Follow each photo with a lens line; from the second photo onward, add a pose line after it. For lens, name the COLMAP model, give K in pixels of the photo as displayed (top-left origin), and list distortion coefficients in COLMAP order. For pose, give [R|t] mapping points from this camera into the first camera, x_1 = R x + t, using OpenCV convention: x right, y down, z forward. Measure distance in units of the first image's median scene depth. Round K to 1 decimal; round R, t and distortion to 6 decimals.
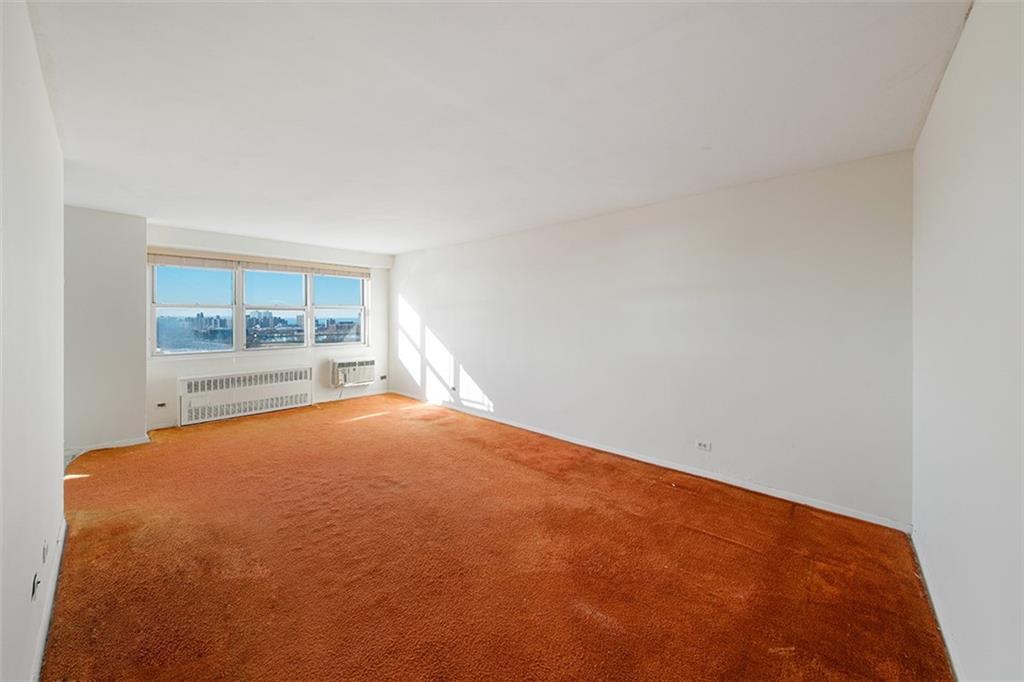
lens RADIAL K [[373.2, 0, 512.2], [0, 373.2, 320.0], [0, 0, 1]] dist [0.000019, -0.000020]
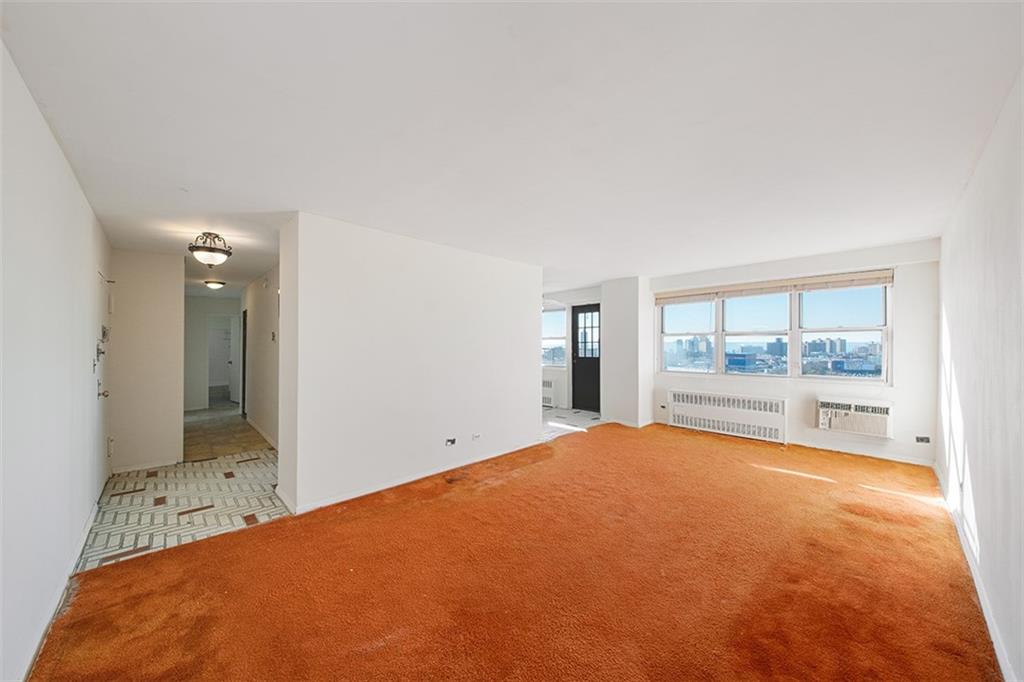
lens RADIAL K [[368.8, 0, 512.0], [0, 368.8, 341.0], [0, 0, 1]] dist [-0.000356, -0.000119]
pose [[-0.077492, -0.006906, -0.996969, 0.372066], [-0.003427, 0.999972, -0.006660, -0.003718], [0.996987, 0.002901, -0.077514, 0.438865]]
